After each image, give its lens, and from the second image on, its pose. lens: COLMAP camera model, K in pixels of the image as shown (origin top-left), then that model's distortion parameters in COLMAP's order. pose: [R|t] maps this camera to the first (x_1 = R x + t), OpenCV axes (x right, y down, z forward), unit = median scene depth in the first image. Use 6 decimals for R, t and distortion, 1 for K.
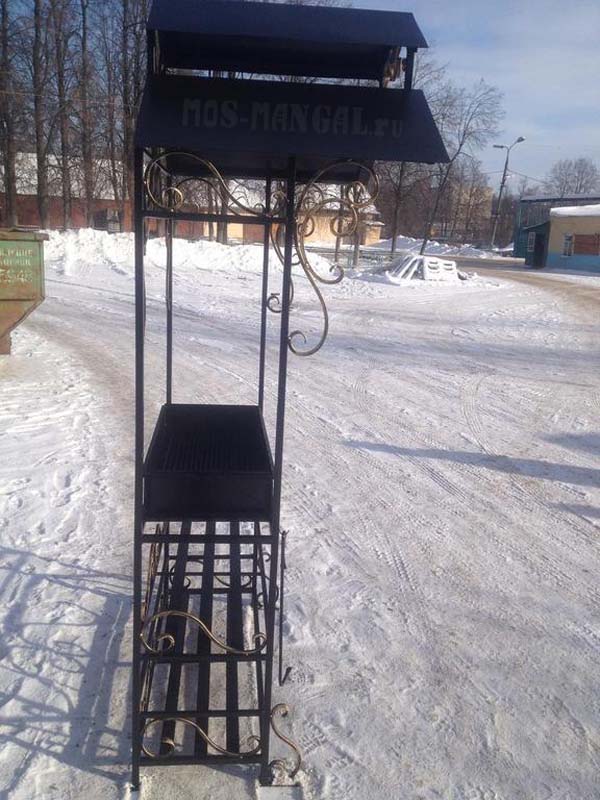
lens RADIAL K [[761.5, 0, 304.1], [0, 761.5, 393.8], [0, 0, 1]] dist [0.098321, -0.209578]
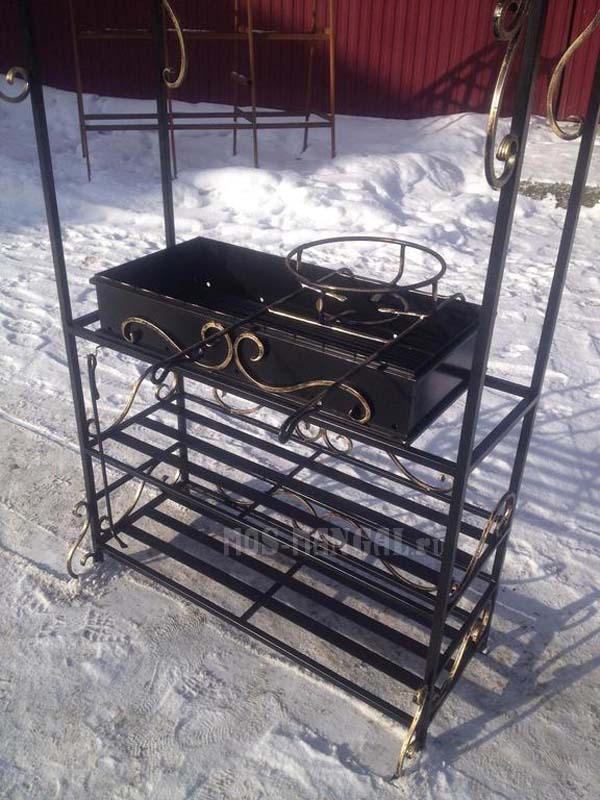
lens RADIAL K [[761.5, 0, 304.1], [0, 761.5, 393.8], [0, 0, 1]] dist [0.098321, -0.209578]
pose [[-0.644975, 0.308135, -0.699329, 0.334369], [-0.217257, 0.803415, 0.554368, -0.233315], [0.732671, 0.509487, -0.451238, 1.268355]]
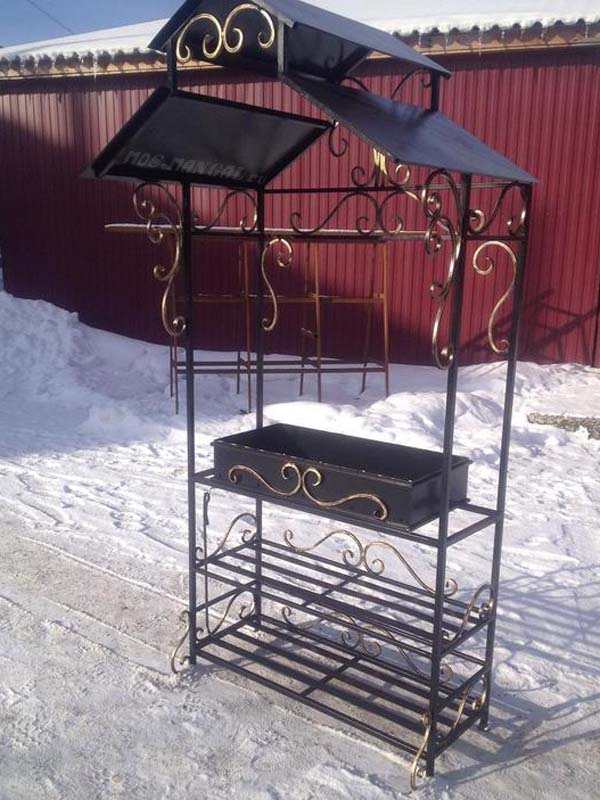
lens RADIAL K [[818.1, 0, 313.3], [0, 818.1, 401.8], [0, 0, 1]] dist [0.188204, -0.431549]
pose [[-0.695626, 0.076057, -0.714366, 0.643176], [-0.201433, 0.933842, 0.295573, -0.308760], [0.689586, 0.349506, -0.634285, 1.554705]]
